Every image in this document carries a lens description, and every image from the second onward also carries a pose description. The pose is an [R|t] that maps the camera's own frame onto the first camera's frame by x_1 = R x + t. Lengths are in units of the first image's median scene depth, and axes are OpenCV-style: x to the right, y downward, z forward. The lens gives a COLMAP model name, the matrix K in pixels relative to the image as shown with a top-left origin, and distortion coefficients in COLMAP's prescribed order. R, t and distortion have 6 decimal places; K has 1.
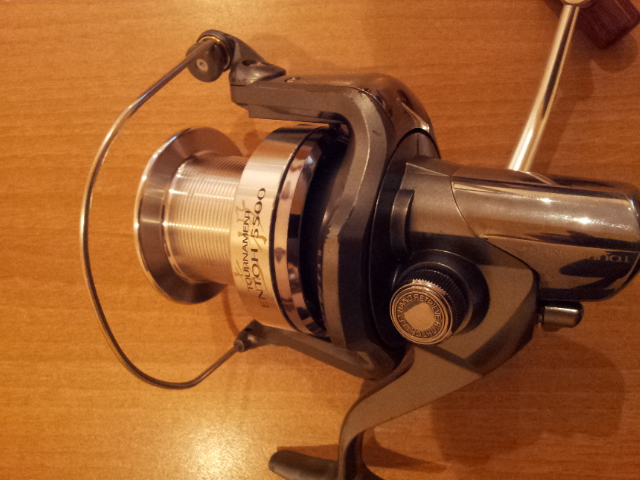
lens RADIAL K [[545.1, 0, 320.0], [0, 545.1, 240.0], [0, 0, 1]] dist [0.002617, -0.078749]
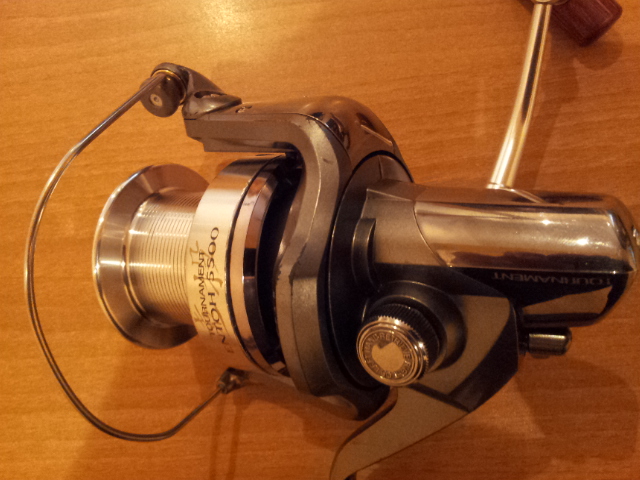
lens RADIAL K [[545.1, 0, 320.0], [0, 545.1, 240.0], [0, 0, 1]] dist [0.002617, -0.078749]
pose [[0.996761, -0.071604, -0.036599, 0.099898], [0.070659, 0.997149, -0.026489, -0.033359], [0.038391, 0.023817, 0.998979, 0.065038]]
